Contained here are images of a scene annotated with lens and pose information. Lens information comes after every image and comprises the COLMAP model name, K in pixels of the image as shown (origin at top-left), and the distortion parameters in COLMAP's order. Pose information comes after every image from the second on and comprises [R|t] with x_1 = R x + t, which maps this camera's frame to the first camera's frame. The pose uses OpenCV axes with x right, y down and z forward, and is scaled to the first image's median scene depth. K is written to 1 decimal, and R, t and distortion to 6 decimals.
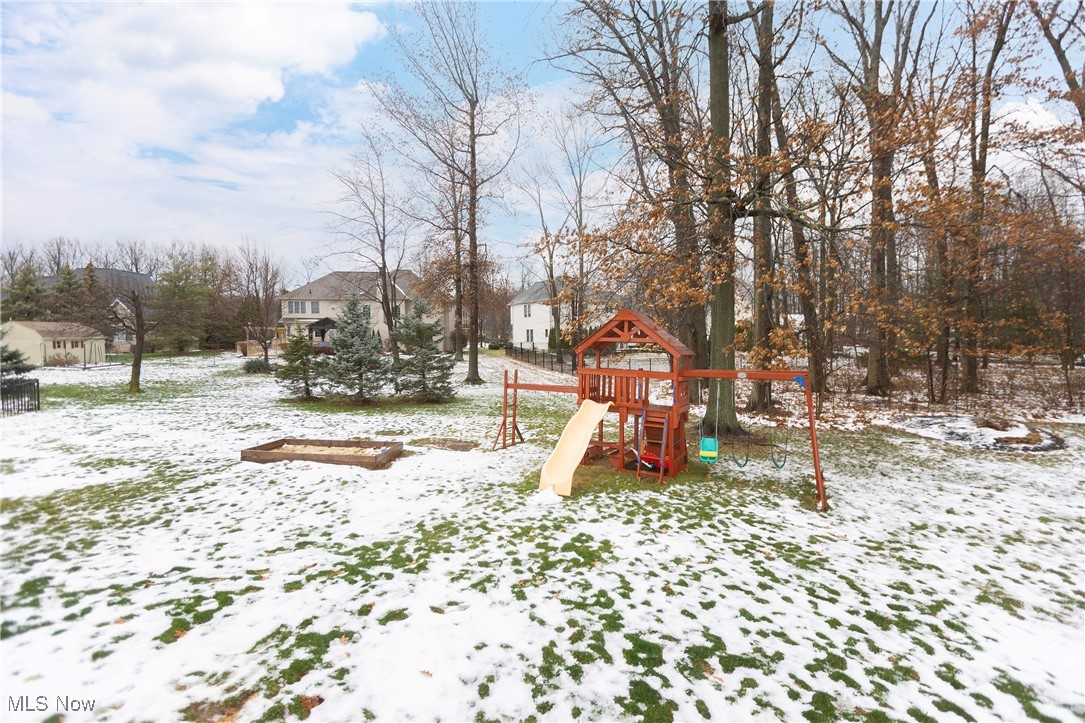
lens RADIAL K [[481.7, 0, 567.8], [0, 481.7, 338.2], [0, 0, 1]] dist [0.003365, -0.000634]
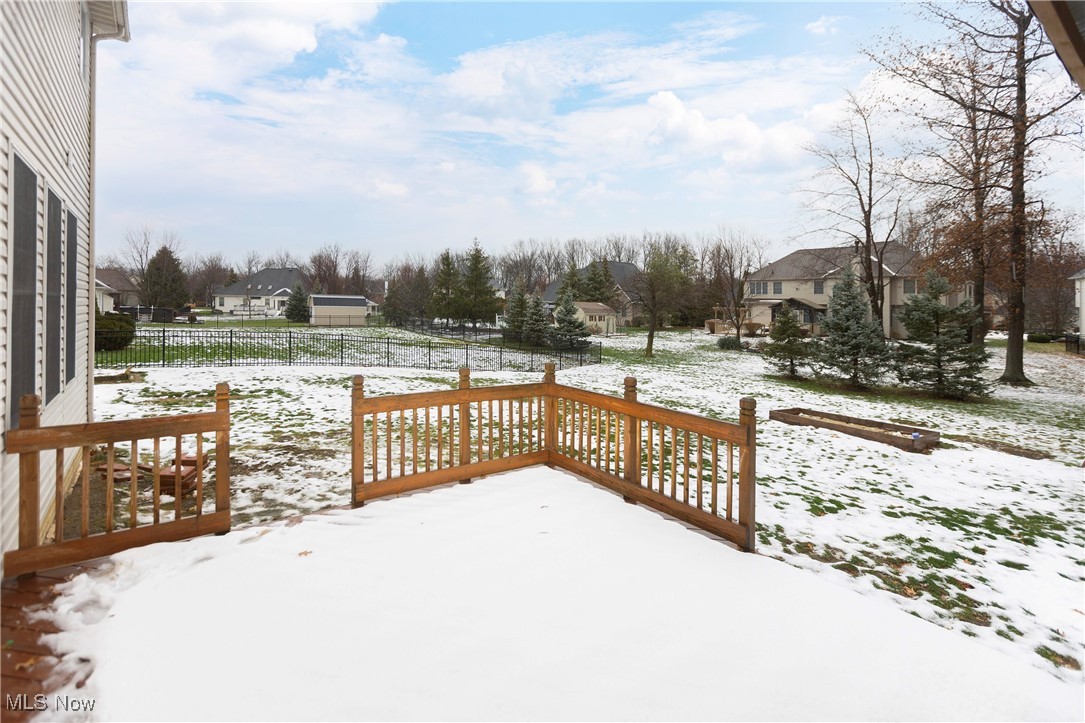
lens RADIAL K [[511.6, 0, 502.8], [0, 511.6, 306.2], [0, 0, 1]] dist [0.002918, -0.001199]
pose [[0.589404, 0.008212, -0.807797, -0.028193], [-0.028838, 0.999525, -0.010881, 0.003839], [0.807323, 0.029709, 0.589361, -0.199199]]
